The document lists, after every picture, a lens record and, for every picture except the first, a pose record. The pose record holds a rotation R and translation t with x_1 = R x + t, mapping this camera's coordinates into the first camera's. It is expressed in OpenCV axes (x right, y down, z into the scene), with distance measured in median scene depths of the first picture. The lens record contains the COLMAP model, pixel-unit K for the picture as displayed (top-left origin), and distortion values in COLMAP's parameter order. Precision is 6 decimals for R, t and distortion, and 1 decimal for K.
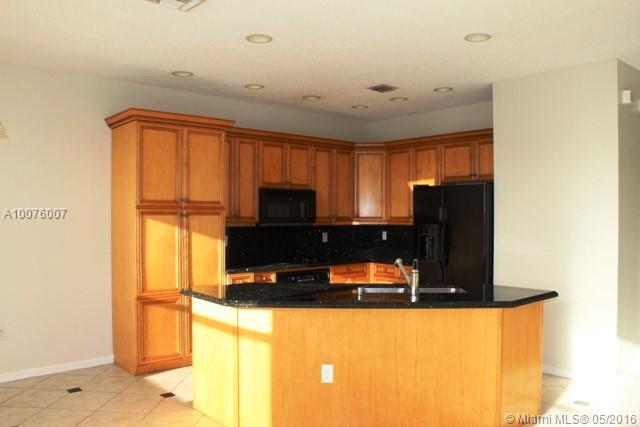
lens RADIAL K [[530.0, 0, 308.8], [0, 530.0, 216.2], [0, 0, 1]] dist [-0.180871, 0.158997]
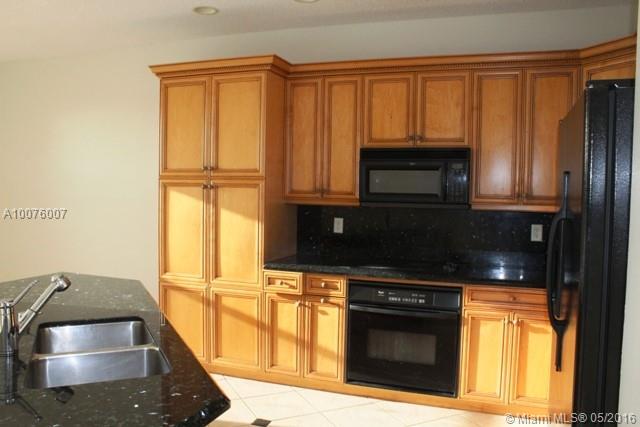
lens RADIAL K [[530.0, 0, 308.8], [0, 530.0, 216.2], [0, 0, 1]] dist [-0.180871, 0.158997]
pose [[0.491031, 0.049207, -0.869752, 0.508453], [-0.019168, 0.998772, 0.045685, 0.002837], [0.870931, -0.005762, 0.491371, 0.702915]]
